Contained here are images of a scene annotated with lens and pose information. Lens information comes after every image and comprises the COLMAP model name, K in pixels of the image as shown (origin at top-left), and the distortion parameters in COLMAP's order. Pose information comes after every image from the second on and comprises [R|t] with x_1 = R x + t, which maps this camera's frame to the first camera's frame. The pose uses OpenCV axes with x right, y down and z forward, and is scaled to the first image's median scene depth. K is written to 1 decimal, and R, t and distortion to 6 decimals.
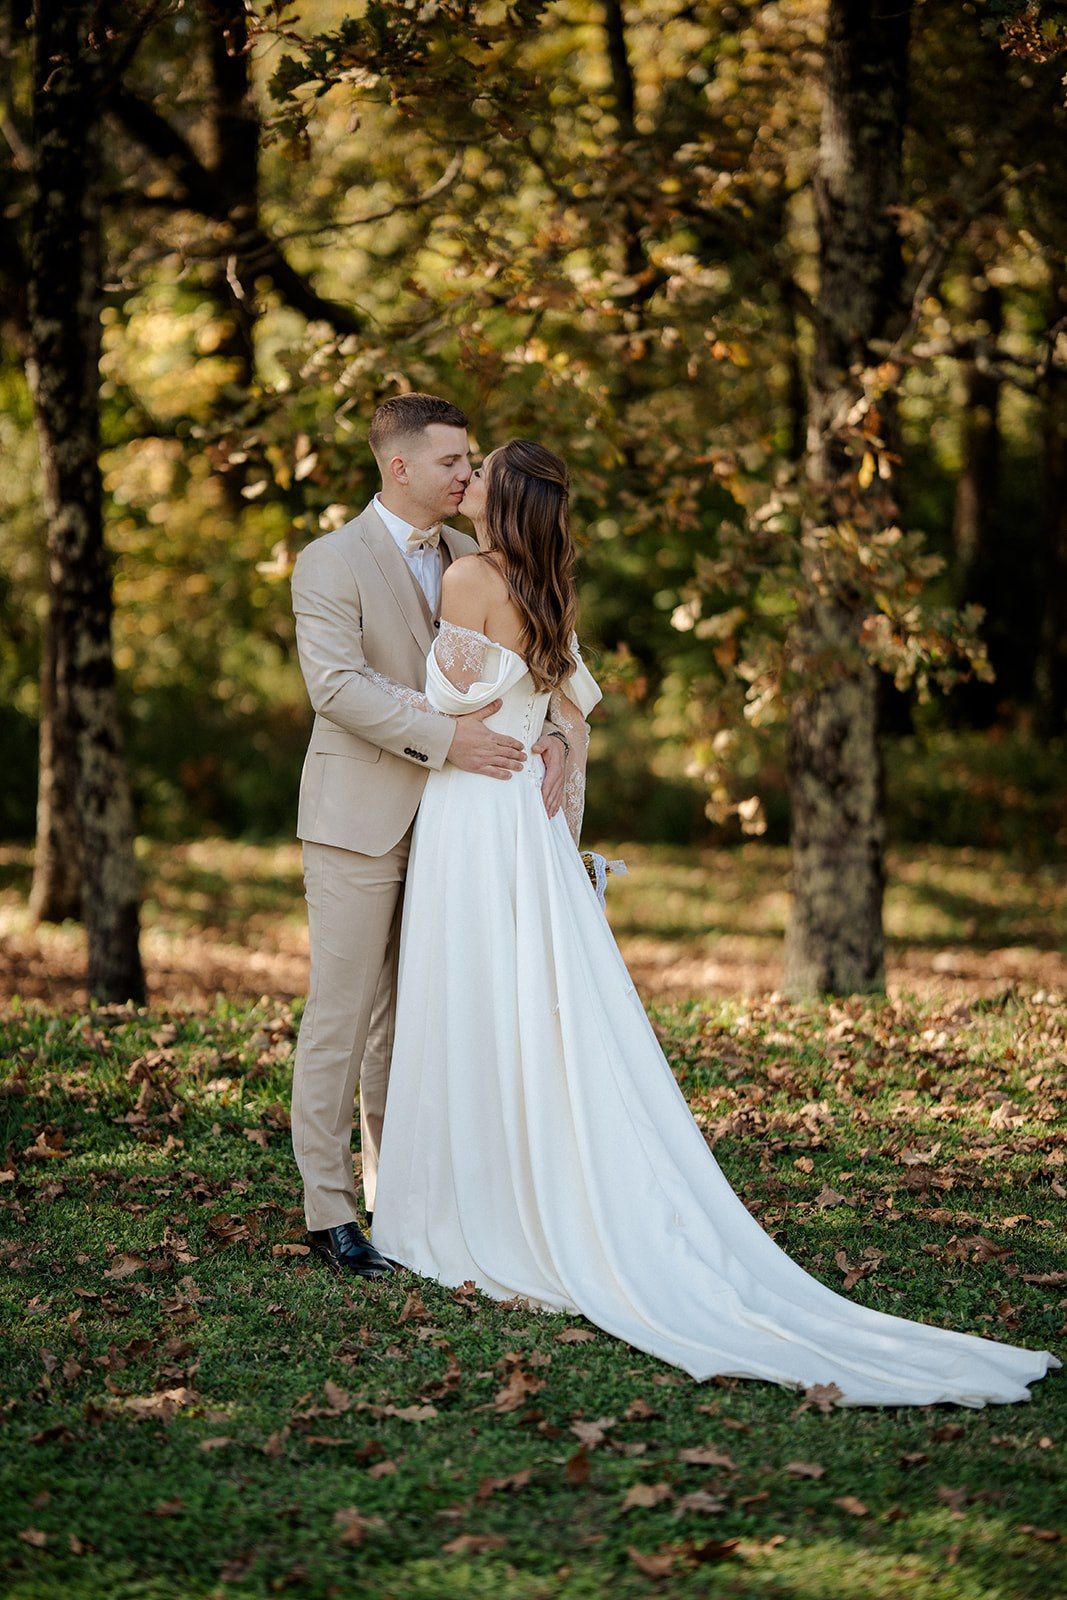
lens RADIAL K [[3955.5, 0, 537.7], [0, 3955.5, 786.7], [0, 0, 1]] dist [0.171369, 0.000000]
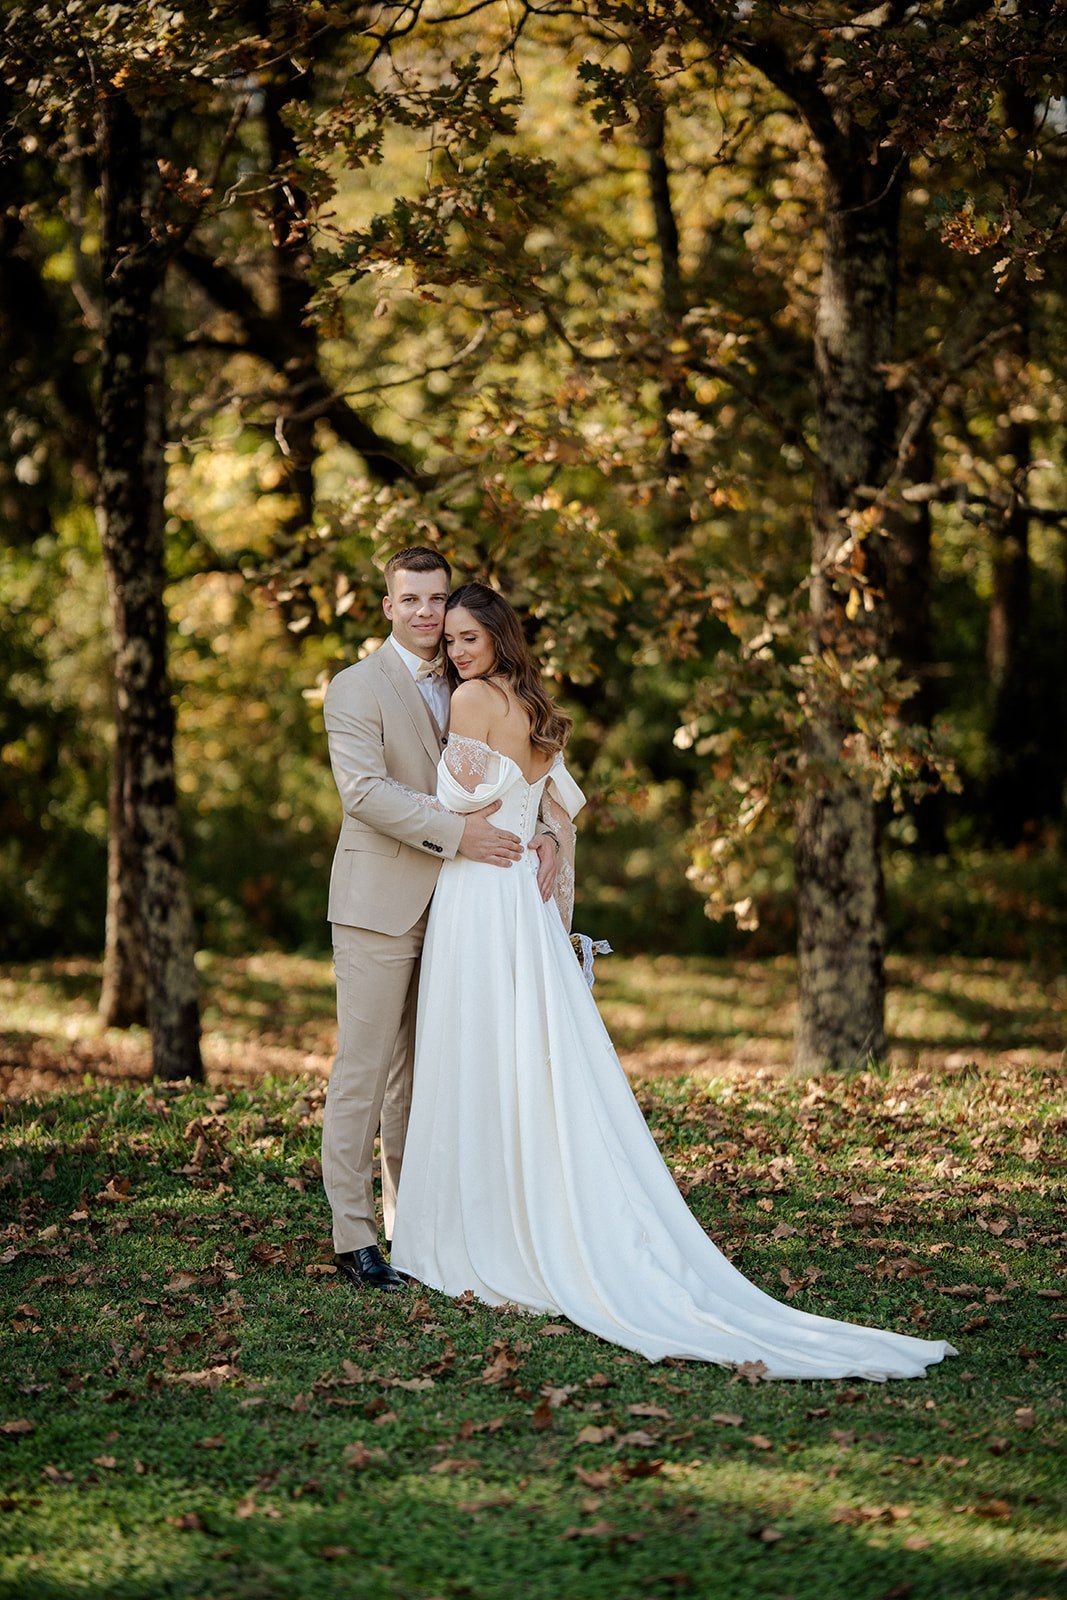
lens RADIAL K [[3955.5, 0, 528.5], [0, 3955.5, 808.2], [0, 0, 1]] dist [0.171369, 0.000000]
pose [[0.999810, -0.004702, -0.018937, 0.016552], [0.004199, 0.999640, -0.026504, 0.007850], [0.019055, 0.026419, 0.999469, -0.134651]]
